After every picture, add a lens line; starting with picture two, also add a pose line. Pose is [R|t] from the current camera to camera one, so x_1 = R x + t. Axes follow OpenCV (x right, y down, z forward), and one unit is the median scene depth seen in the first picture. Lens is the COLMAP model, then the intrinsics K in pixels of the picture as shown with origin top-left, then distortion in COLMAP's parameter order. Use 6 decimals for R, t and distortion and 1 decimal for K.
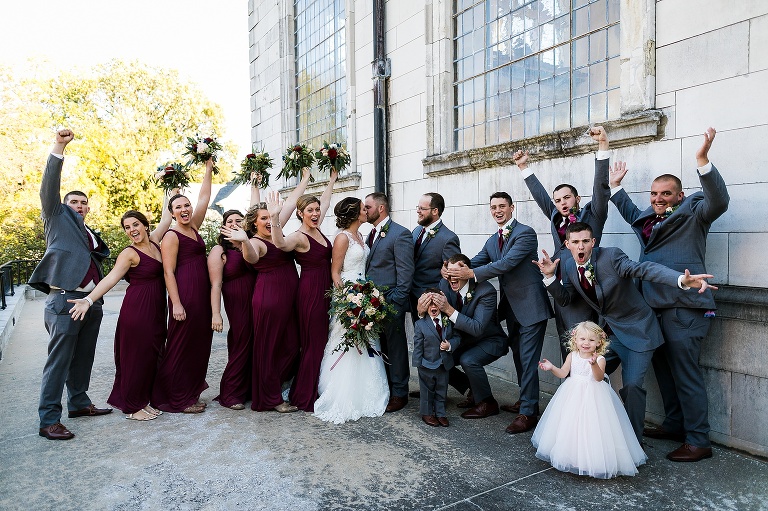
lens RADIAL K [[519.8, 0, 382.1], [0, 519.8, 252.7], [0, 0, 1]] dist [-0.000001, -0.001910]
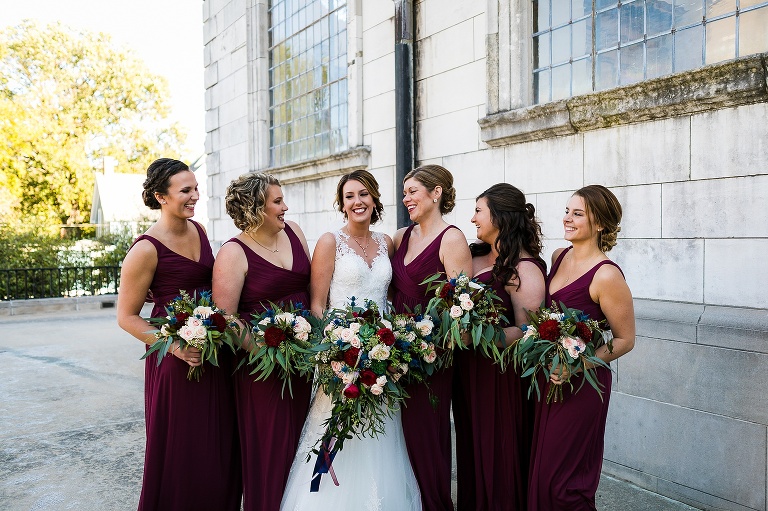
lens RADIAL K [[629.3, 0, 387.9], [0, 629.3, 255.1], [0, 0, 1]] dist [-0.004353, 0.003716]
pose [[0.999275, 0.000940, 0.038048, -0.074563], [-0.000597, 0.999959, -0.009029, -0.010224], [-0.038055, 0.009000, 0.999235, 0.296809]]
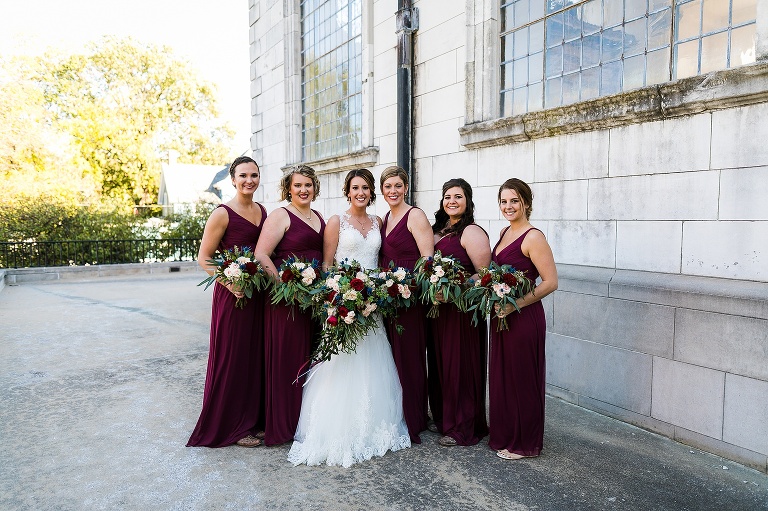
lens RADIAL K [[519.8, 0, 386.5], [0, 519.8, 255.2], [0, 0, 1]] dist [-0.000001, -0.001910]
pose [[0.999880, 0.011087, 0.010799, -0.053869], [-0.011446, 0.999365, 0.033755, -0.005412], [-0.010418, -0.033874, 0.999372, 0.205150]]
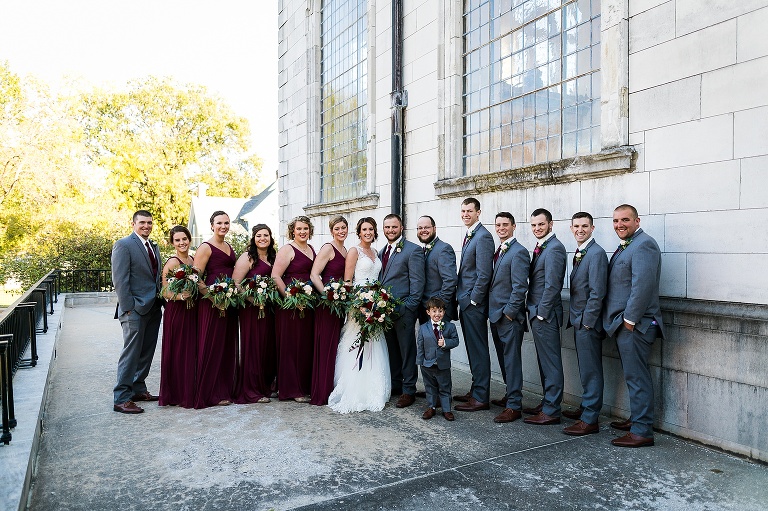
lens RADIAL K [[519.8, 0, 388.8], [0, 519.8, 258.8], [0, 0, 1]] dist [-0.000001, -0.001910]
pose [[0.999409, 0.013760, -0.031502, 0.022995], [-0.014327, 0.999738, -0.017848, 0.002753], [0.031249, 0.018289, 0.999344, -0.122205]]
